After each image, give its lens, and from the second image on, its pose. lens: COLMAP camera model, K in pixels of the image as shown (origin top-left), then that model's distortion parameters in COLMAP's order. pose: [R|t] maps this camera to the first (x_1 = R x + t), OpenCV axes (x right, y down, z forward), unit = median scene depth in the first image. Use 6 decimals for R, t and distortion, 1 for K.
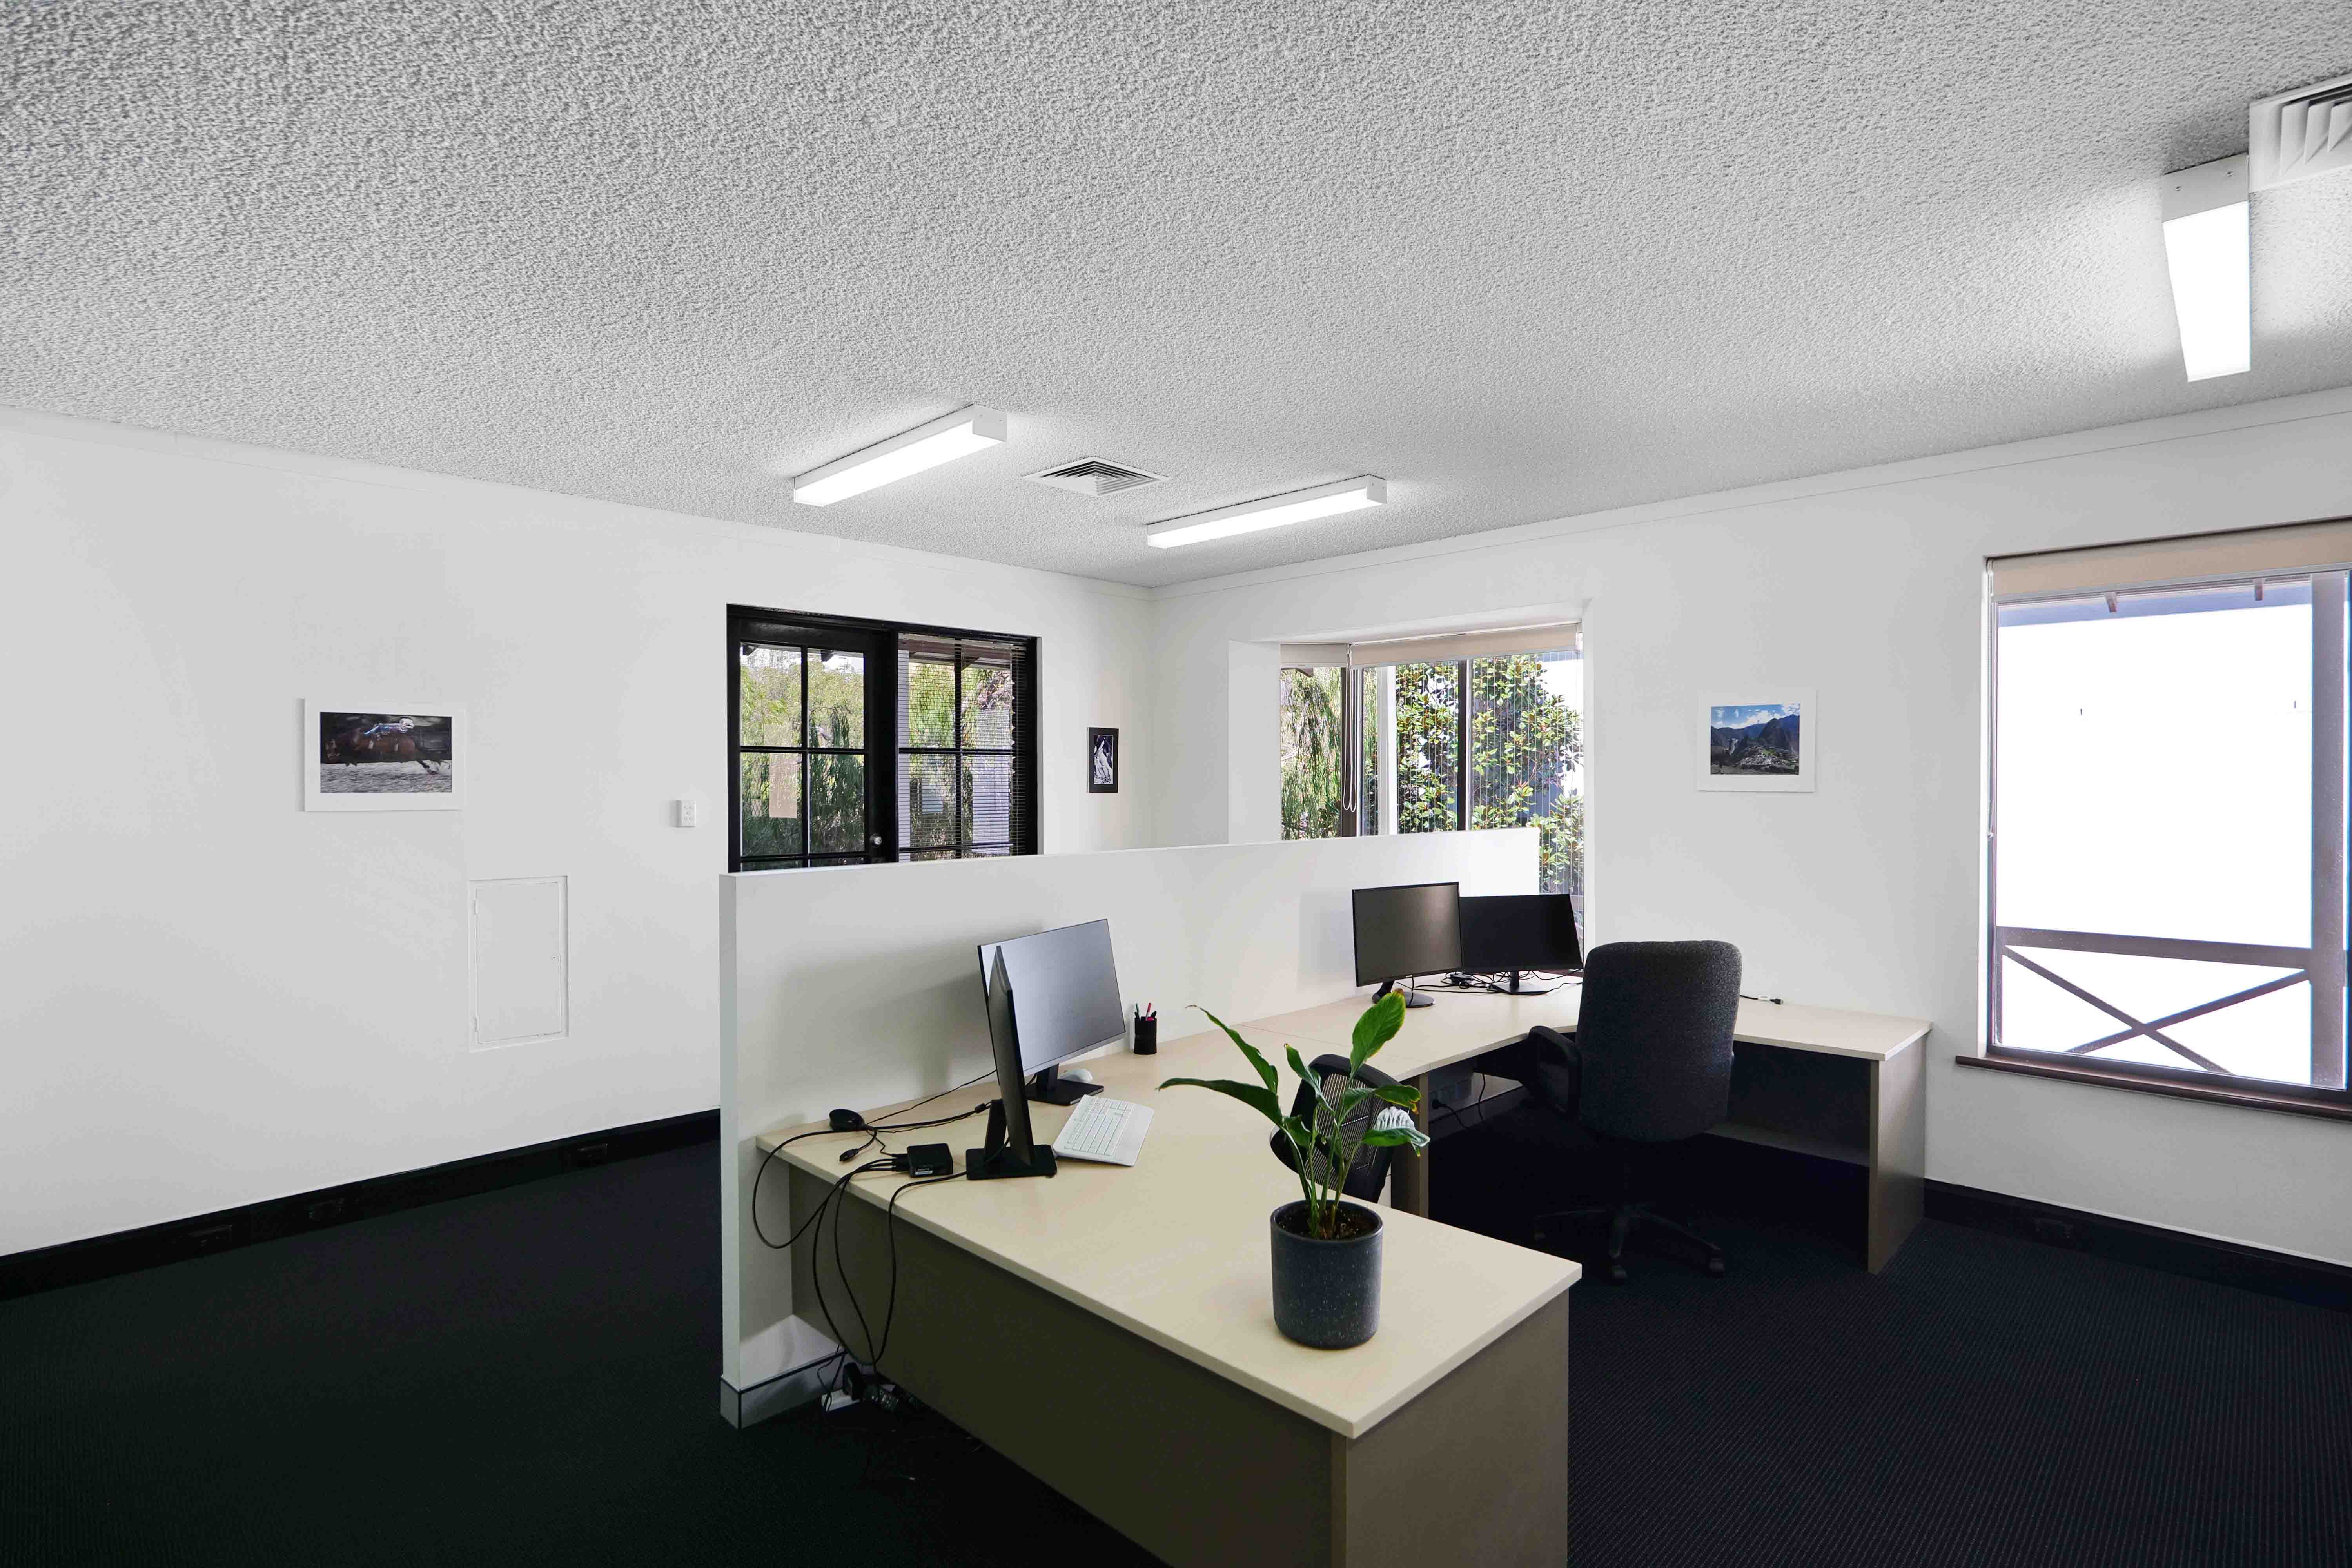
lens RADIAL K [[1128.3, 0, 1171.1], [0, 1128.3, 788.3], [0, 0, 1]] dist [-0.012873, 0.000746]
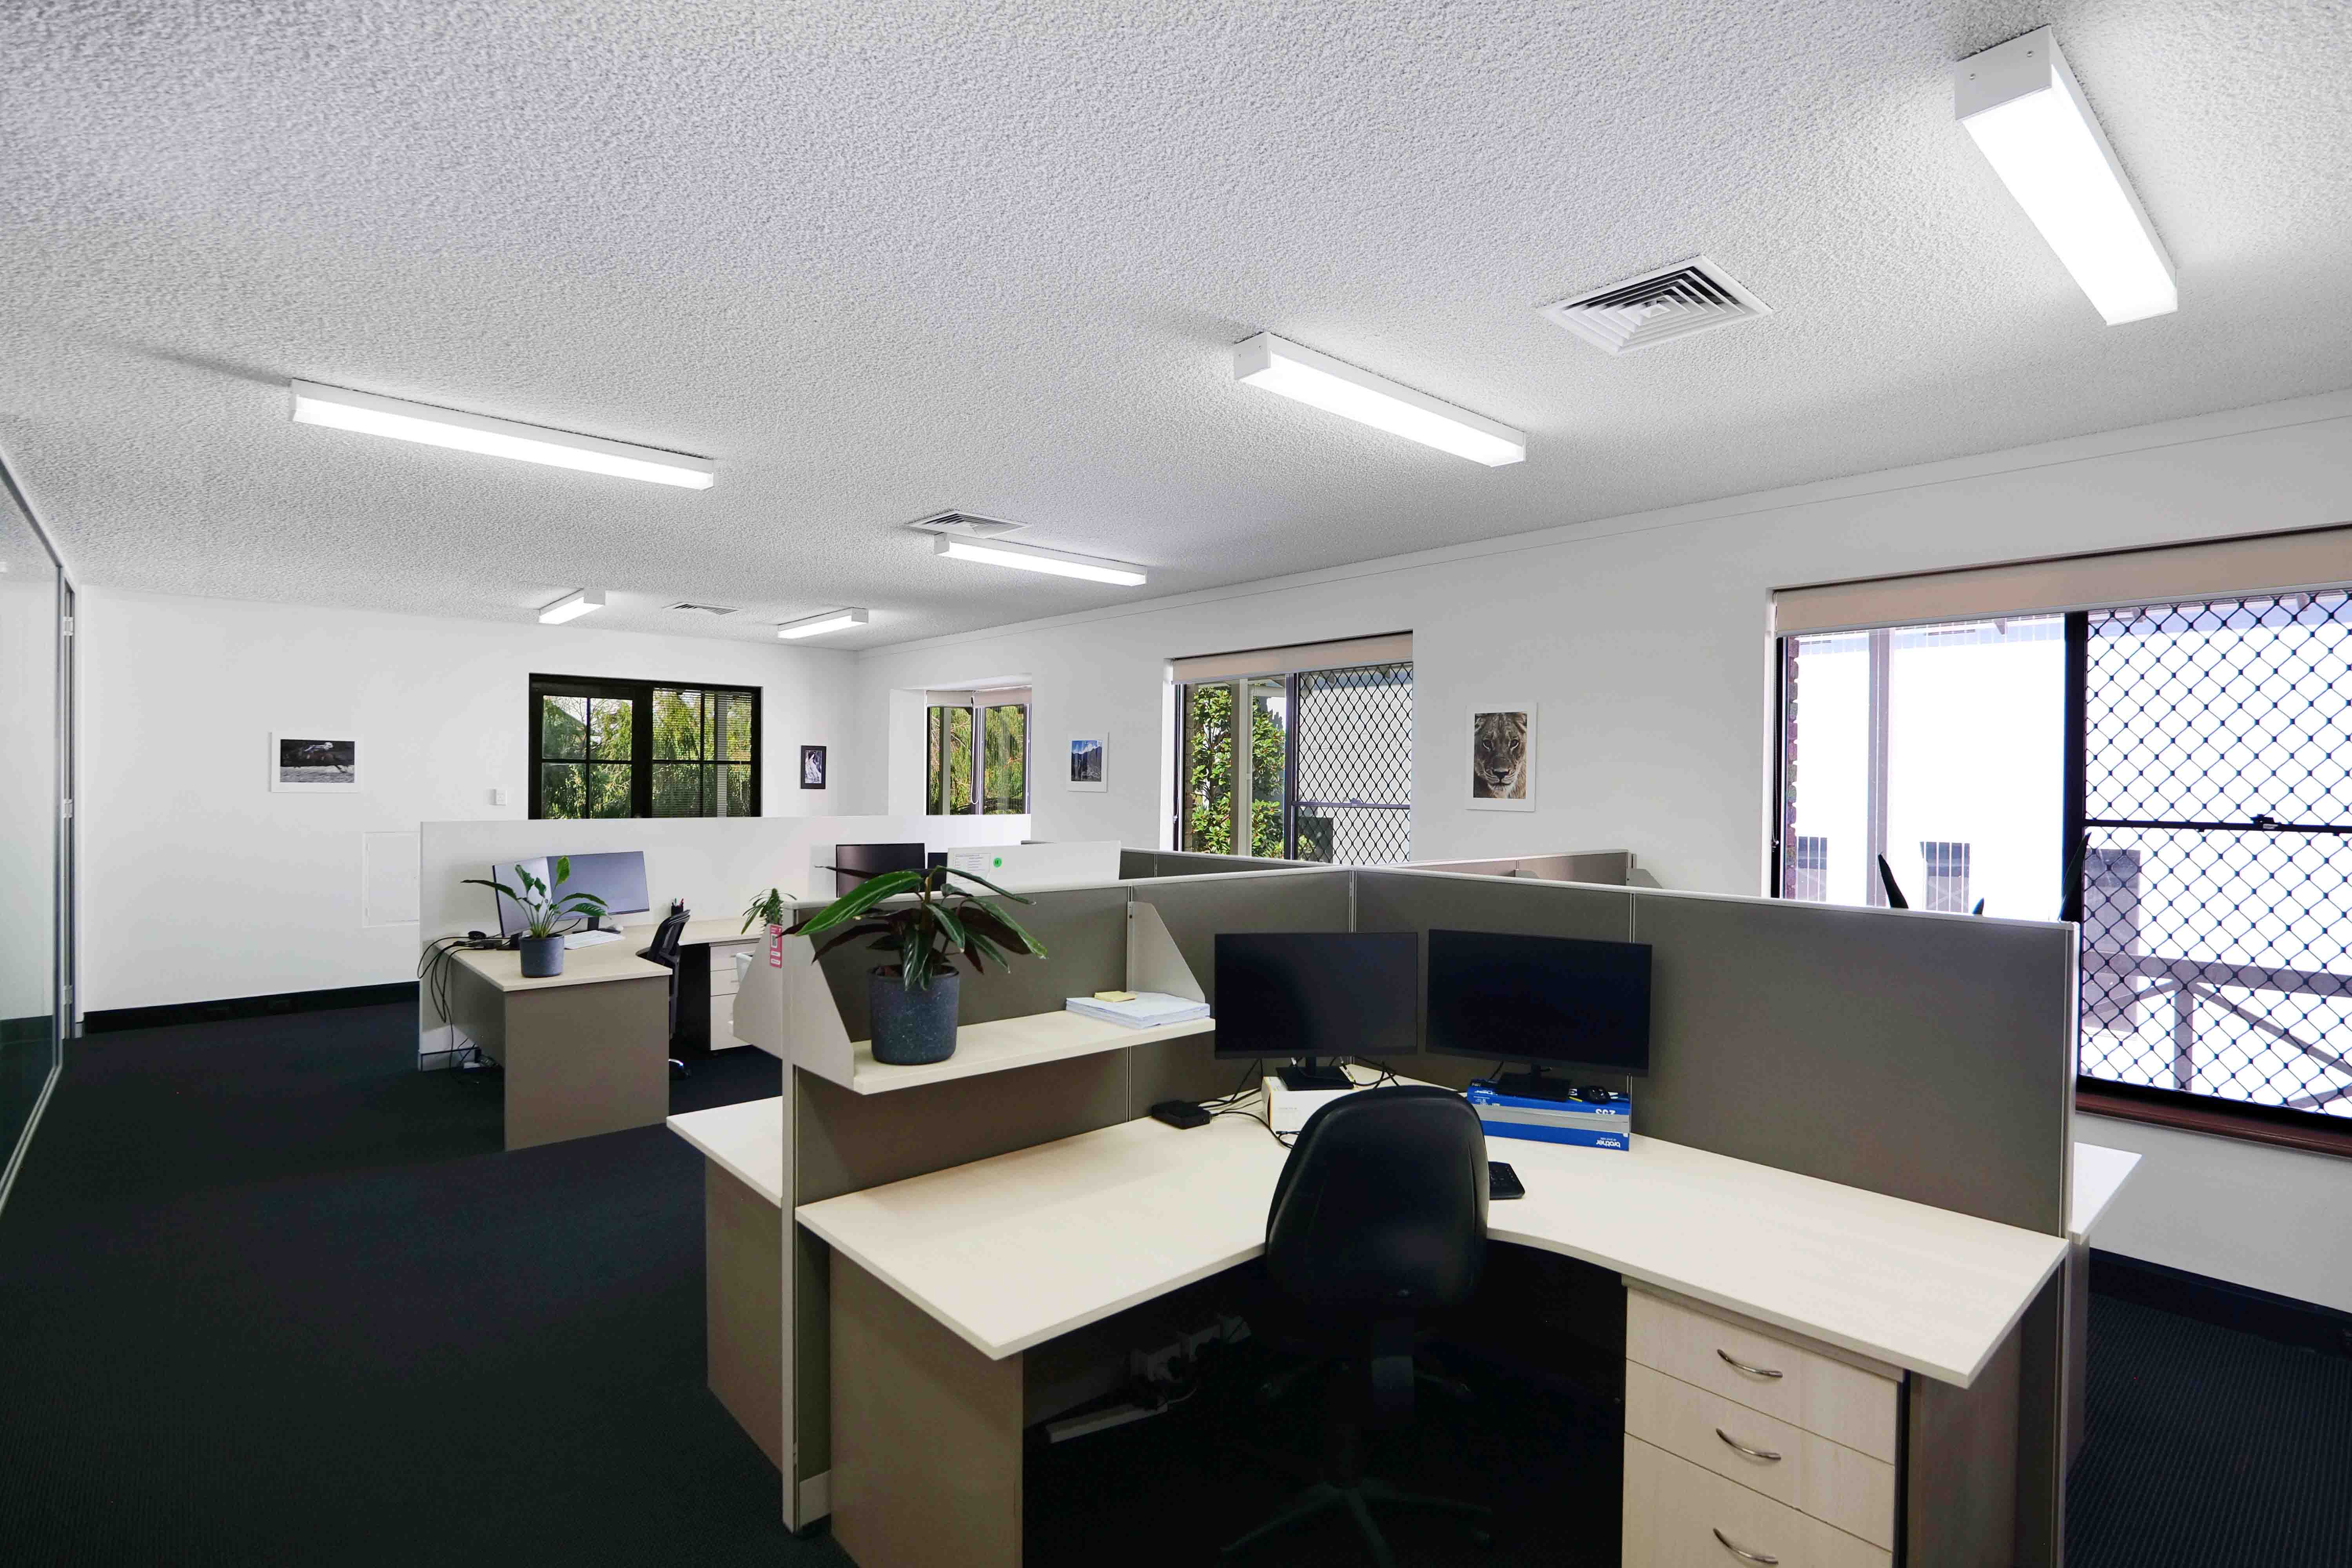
lens RADIAL K [[1128.3, 0, 1171.1], [0, 1128.3, 788.3], [0, 0, 1]] dist [-0.012873, 0.000746]
pose [[0.997599, 0.011966, -0.068212, 0.758883], [-0.012077, 0.999926, -0.001213, -0.001286], [0.068193, 0.002034, 0.997670, -0.681744]]
